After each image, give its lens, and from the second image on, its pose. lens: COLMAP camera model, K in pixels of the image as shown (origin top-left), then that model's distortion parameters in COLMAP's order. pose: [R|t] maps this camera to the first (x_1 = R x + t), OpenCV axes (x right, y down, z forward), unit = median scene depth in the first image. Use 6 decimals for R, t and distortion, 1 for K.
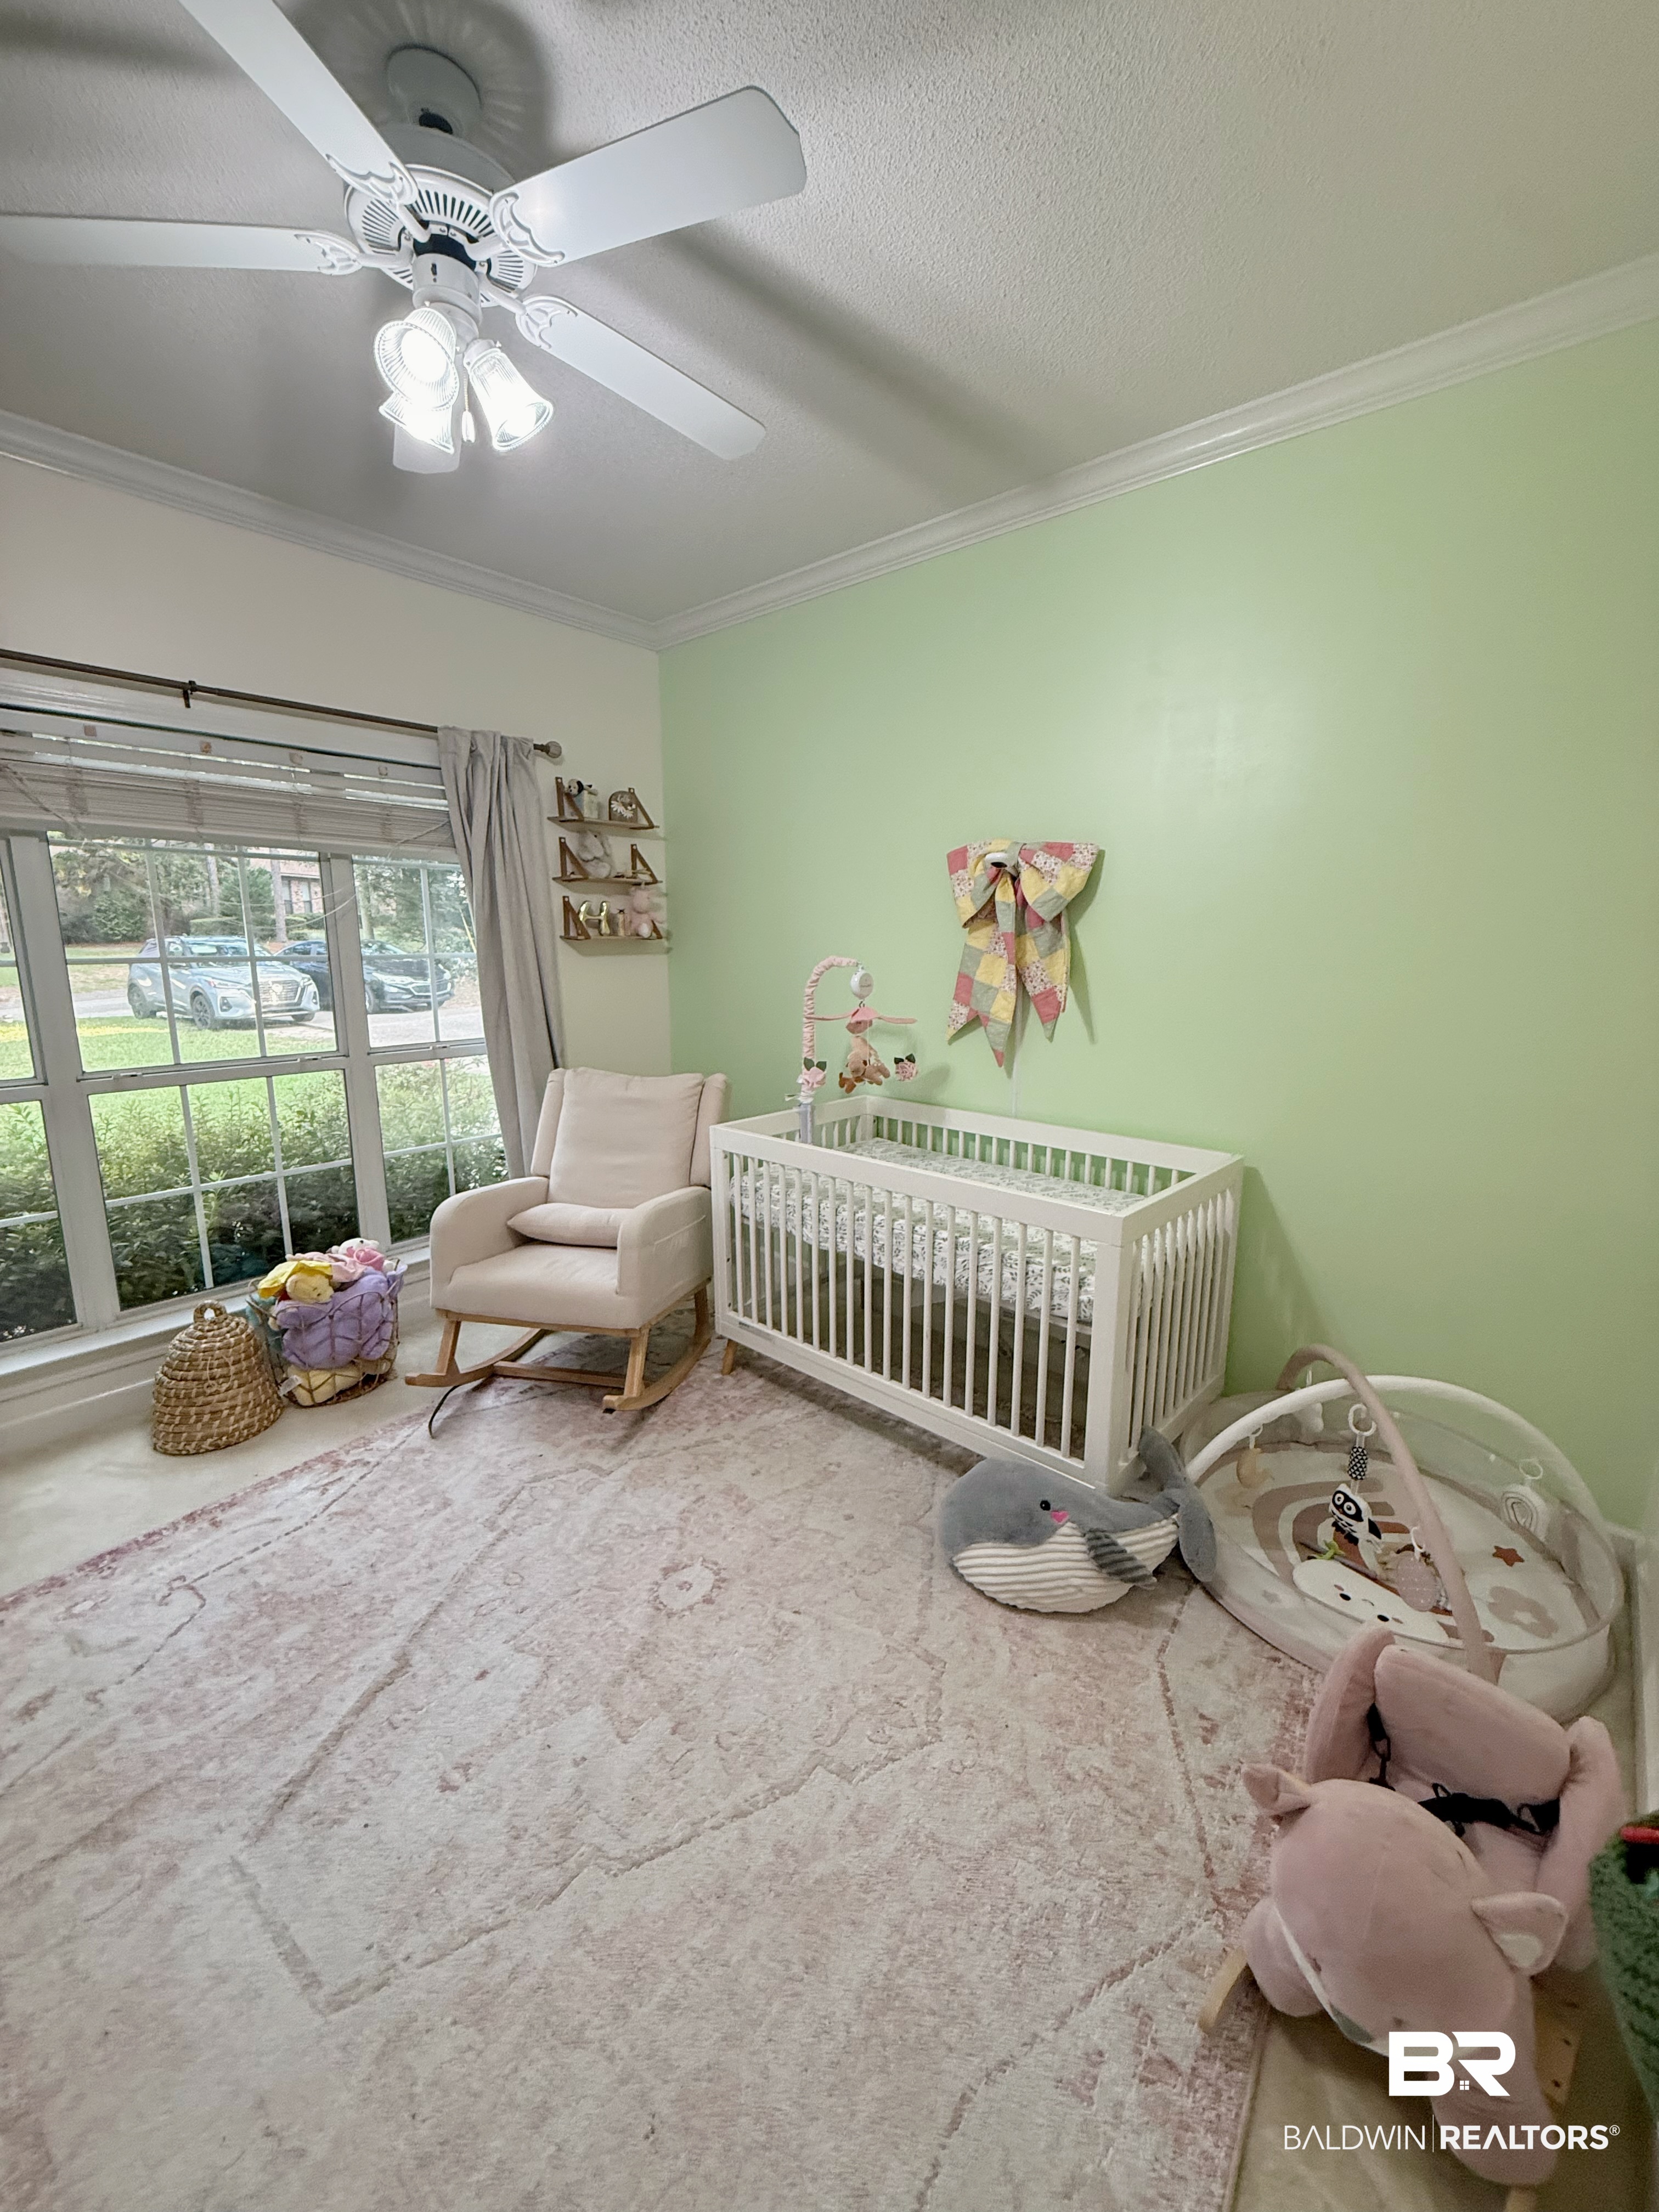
lens RADIAL K [[874.3, 0, 830.5], [0, 874.3, 1096.3], [0, 0, 1]] dist [-0.003844, 0.000000]
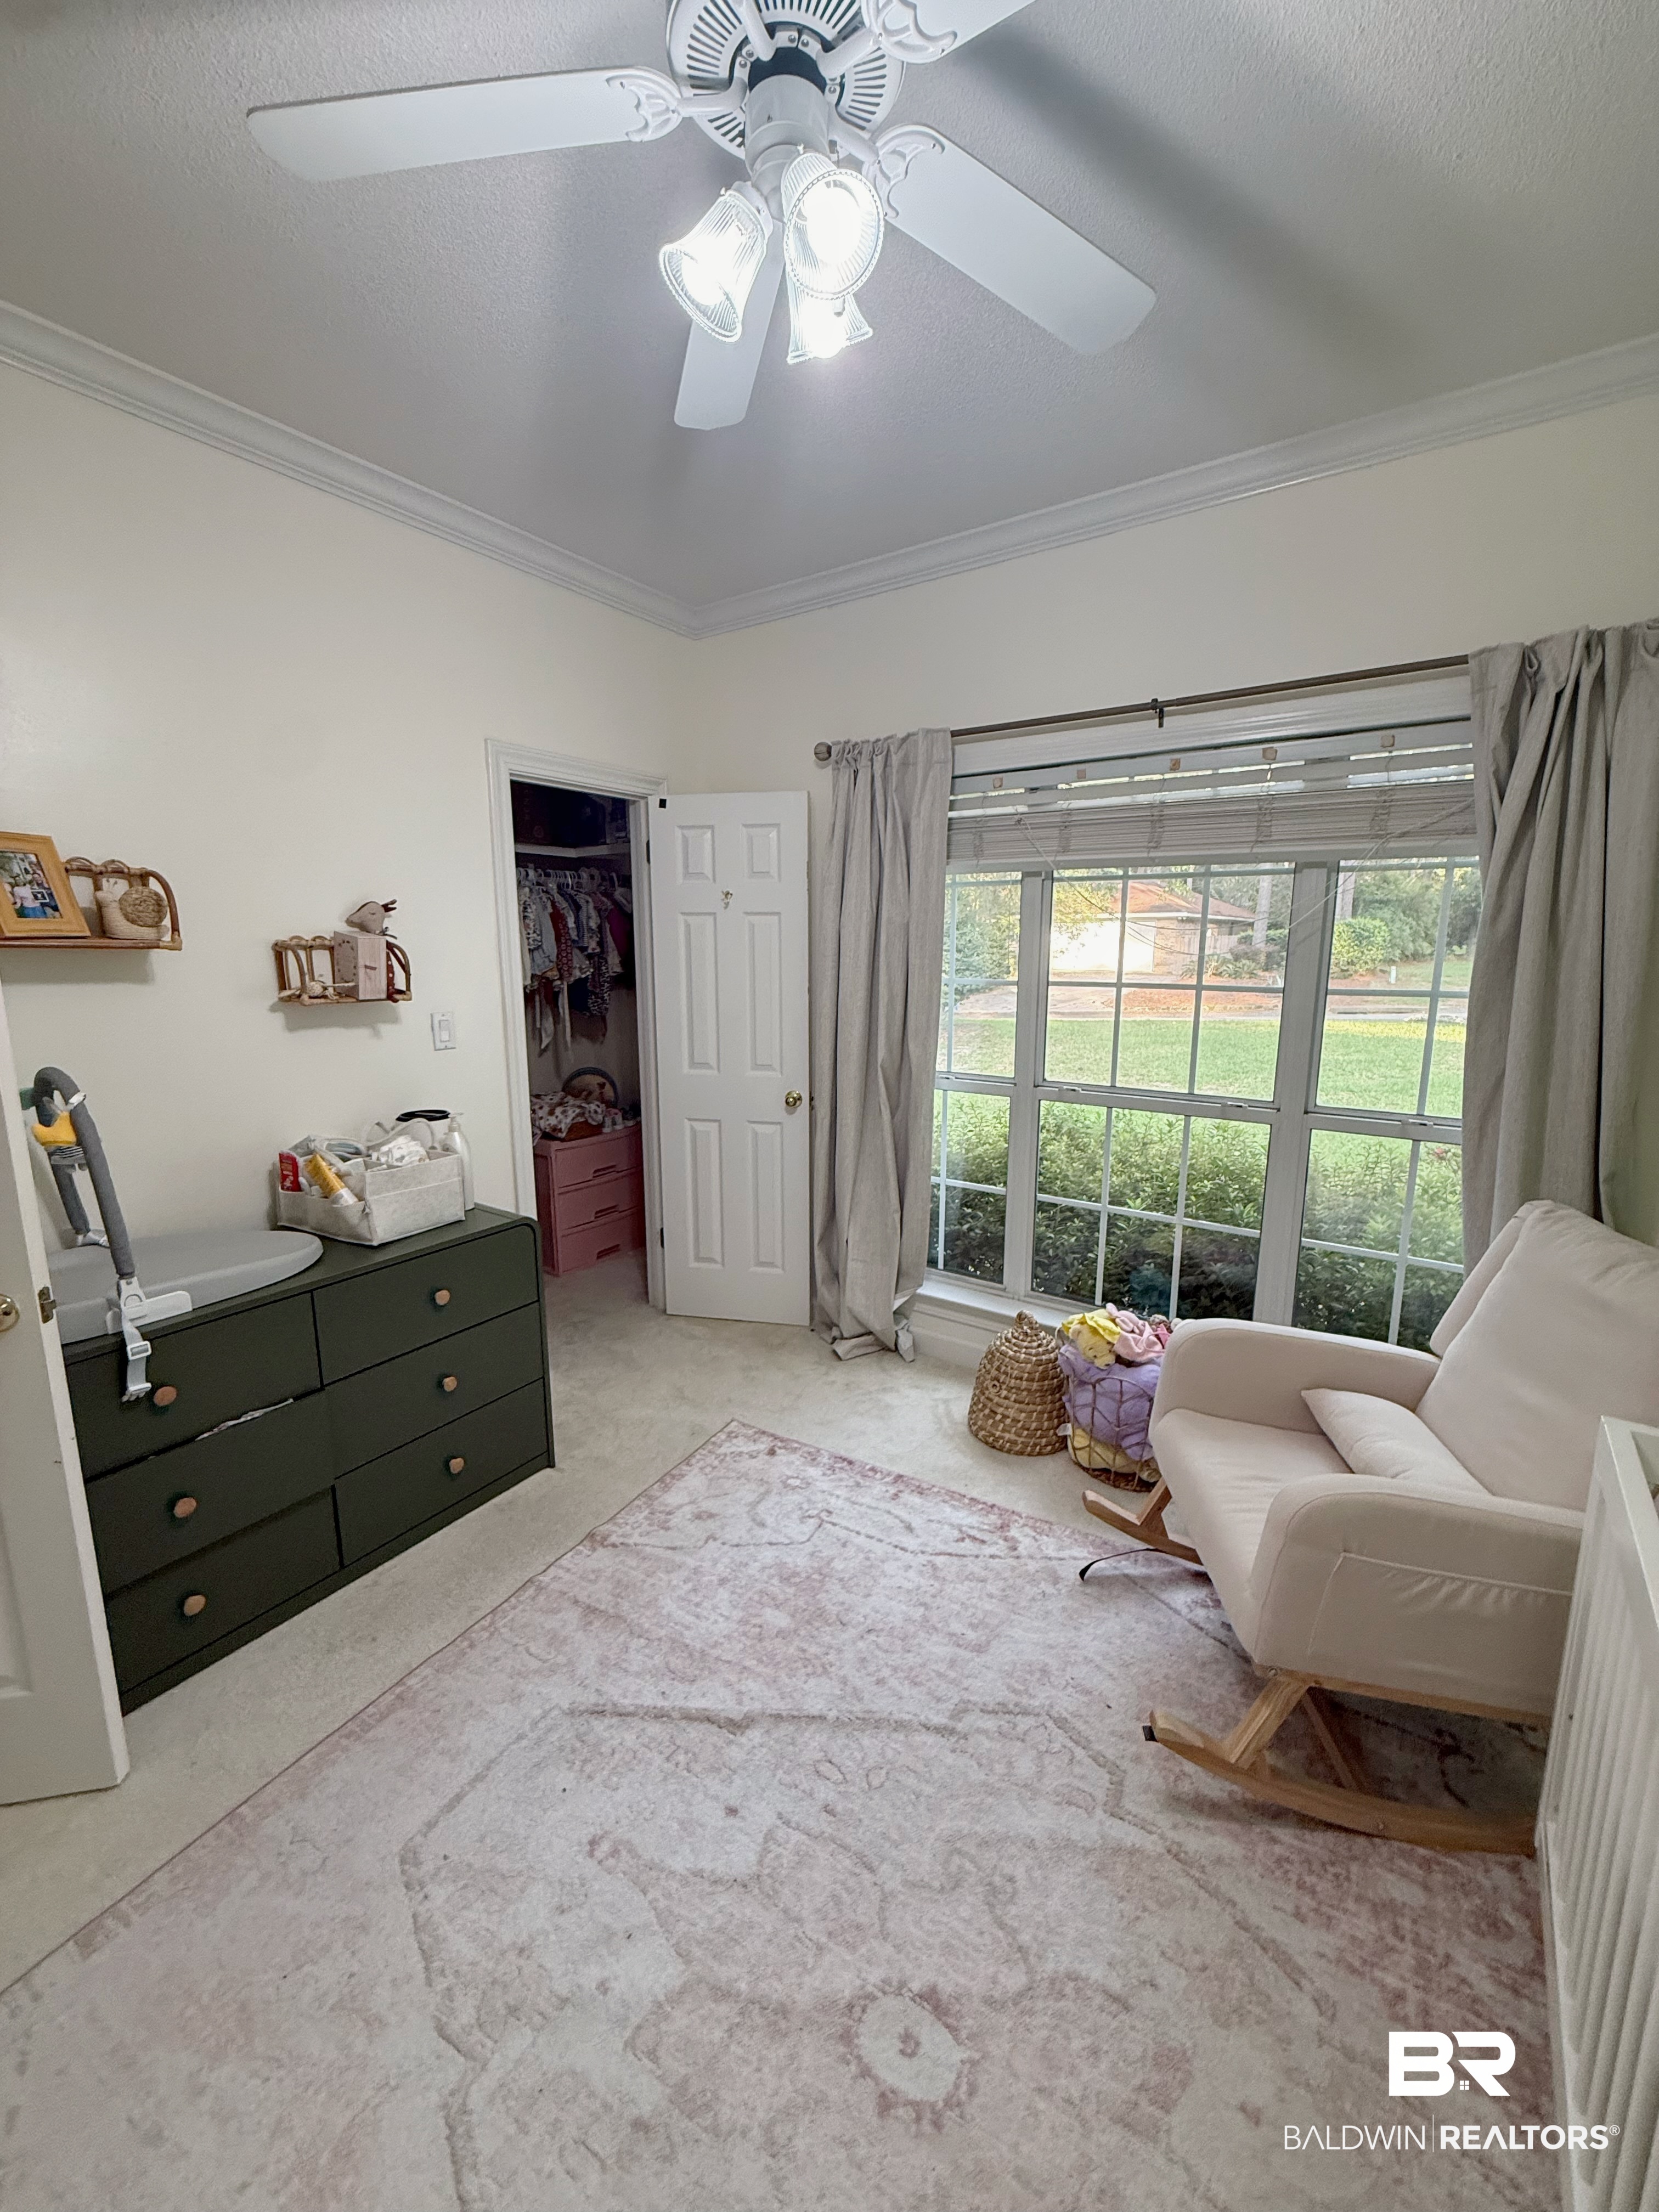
lens RADIAL K [[874.3, 0, 830.5], [0, 874.3, 1096.3], [0, 0, 1]] dist [-0.003844, 0.000000]
pose [[0.117685, 0.170052, -0.978383, 0.240628], [-0.177993, 0.972886, 0.147687, -0.129334], [0.976969, 0.156765, 0.144762, 0.581299]]
